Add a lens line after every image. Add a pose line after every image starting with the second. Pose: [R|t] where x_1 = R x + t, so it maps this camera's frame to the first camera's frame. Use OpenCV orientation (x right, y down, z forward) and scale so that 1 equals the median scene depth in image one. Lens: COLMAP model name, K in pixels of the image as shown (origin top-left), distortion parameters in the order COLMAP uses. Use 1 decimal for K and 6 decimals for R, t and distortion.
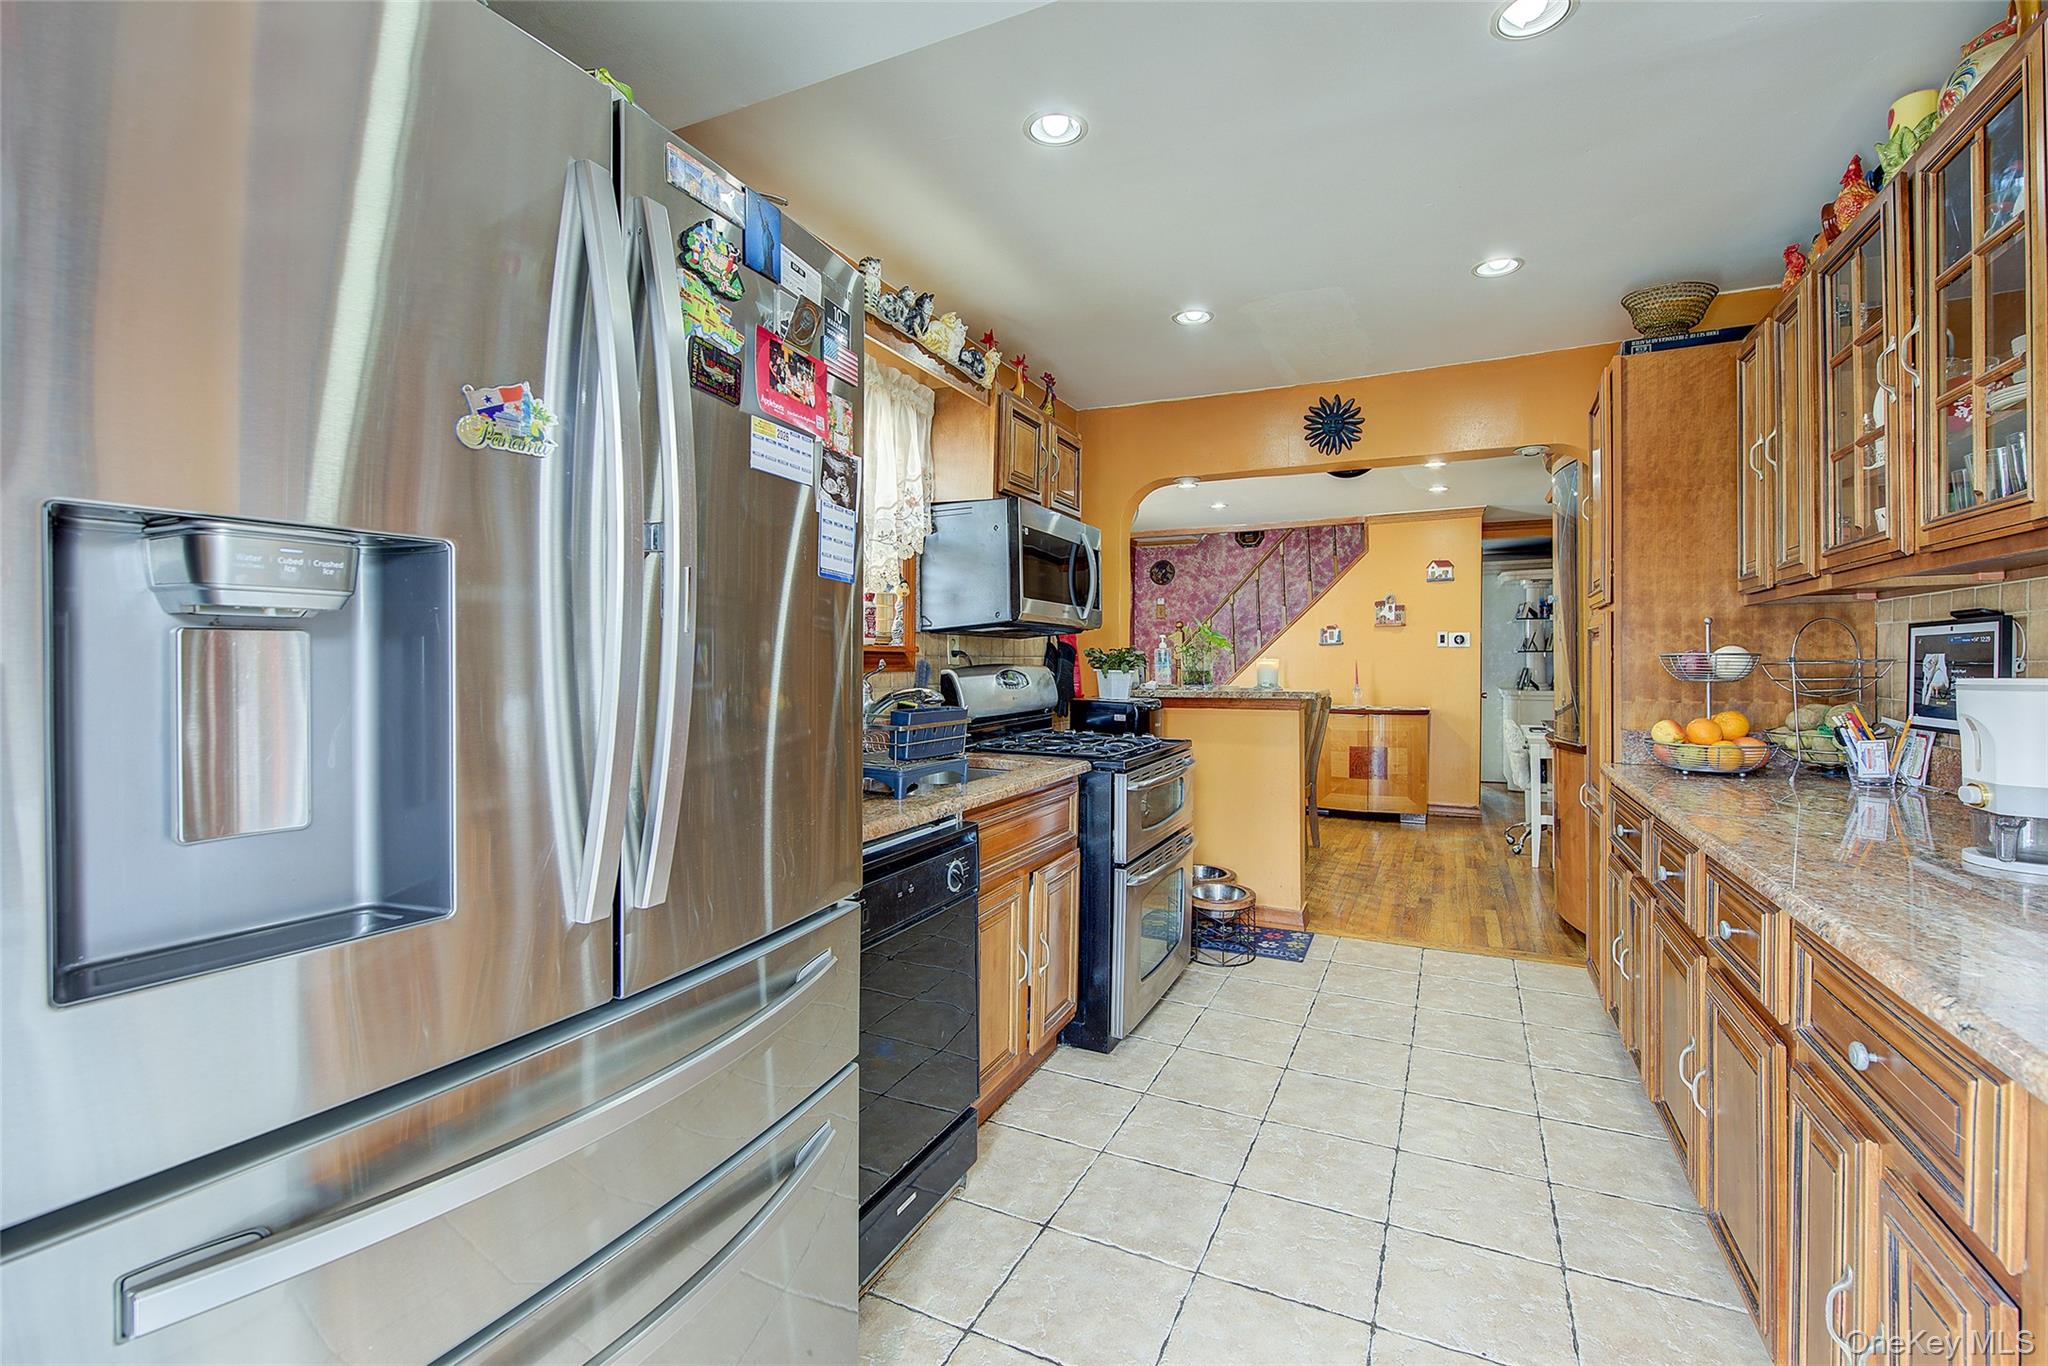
lens RADIAL K [[892.6, 0, 1047.2], [0, 892.6, 667.4], [0, 0, 1]] dist [0.000578, -0.003105]
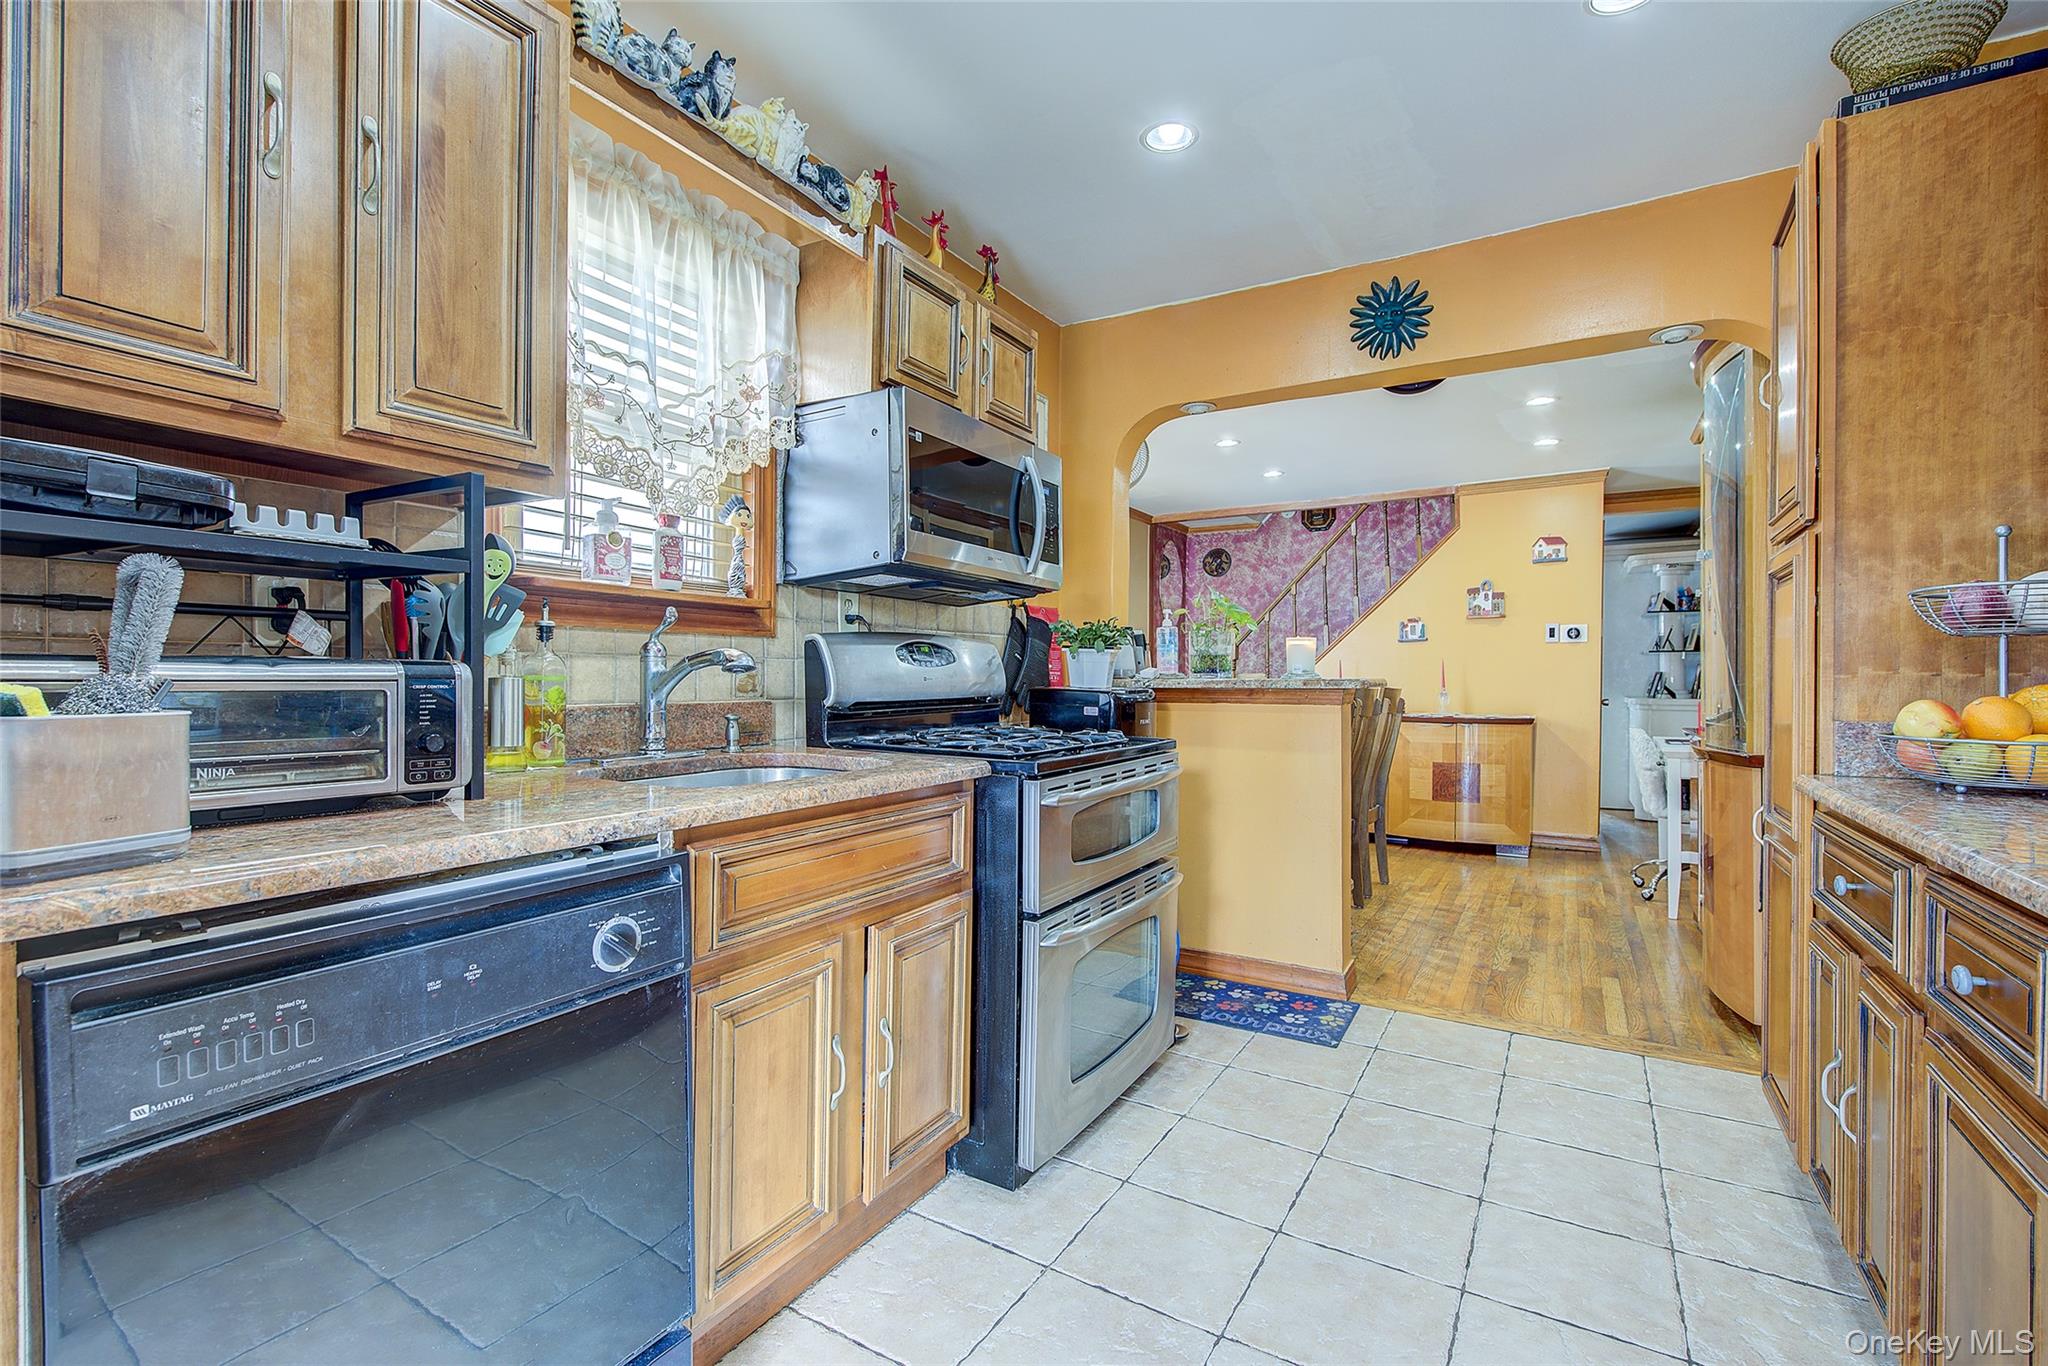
lens RADIAL K [[904.1, 0, 1049.9], [0, 904.1, 690.9], [0, 0, 1]] dist [0.004116, -0.003365]
pose [[0.995267, 0.004323, -0.097082, 0.125516], [-0.003869, 0.999981, 0.004862, 0.037068], [0.097101, -0.004463, 0.995265, 0.247491]]
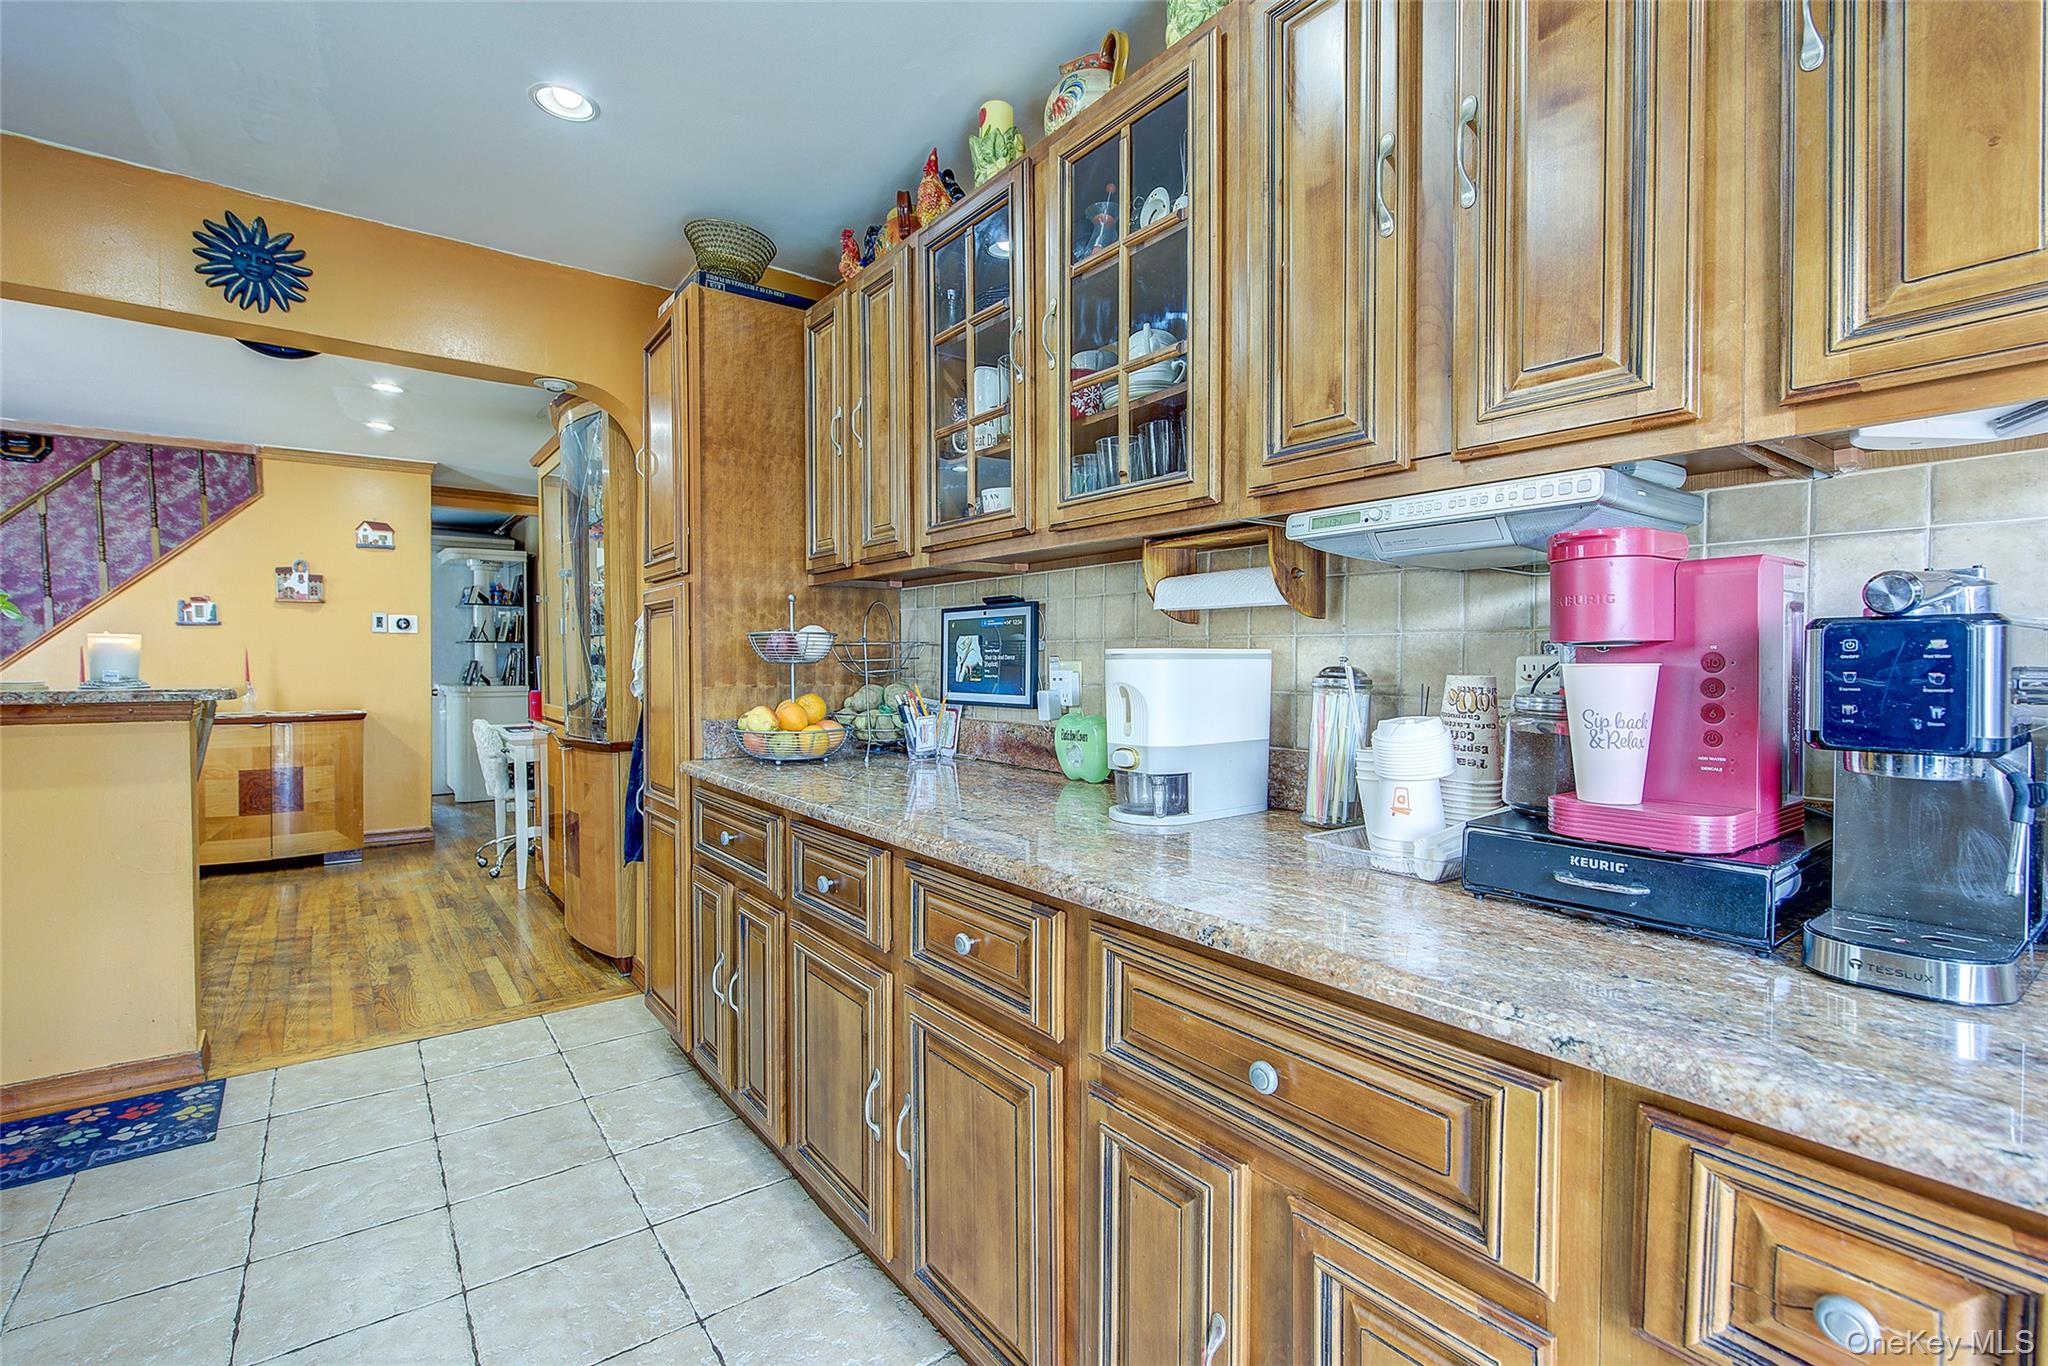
lens RADIAL K [[908.6, 0, 1012.4], [0, 908.6, 678.5], [0, 0, 1]] dist [0.000254, -0.001672]
pose [[0.478965, -0.014001, 0.877722, 0.012547], [0.001730, 0.999886, 0.015005, 0.012903], [-0.877832, -0.005668, 0.478935, 0.243573]]
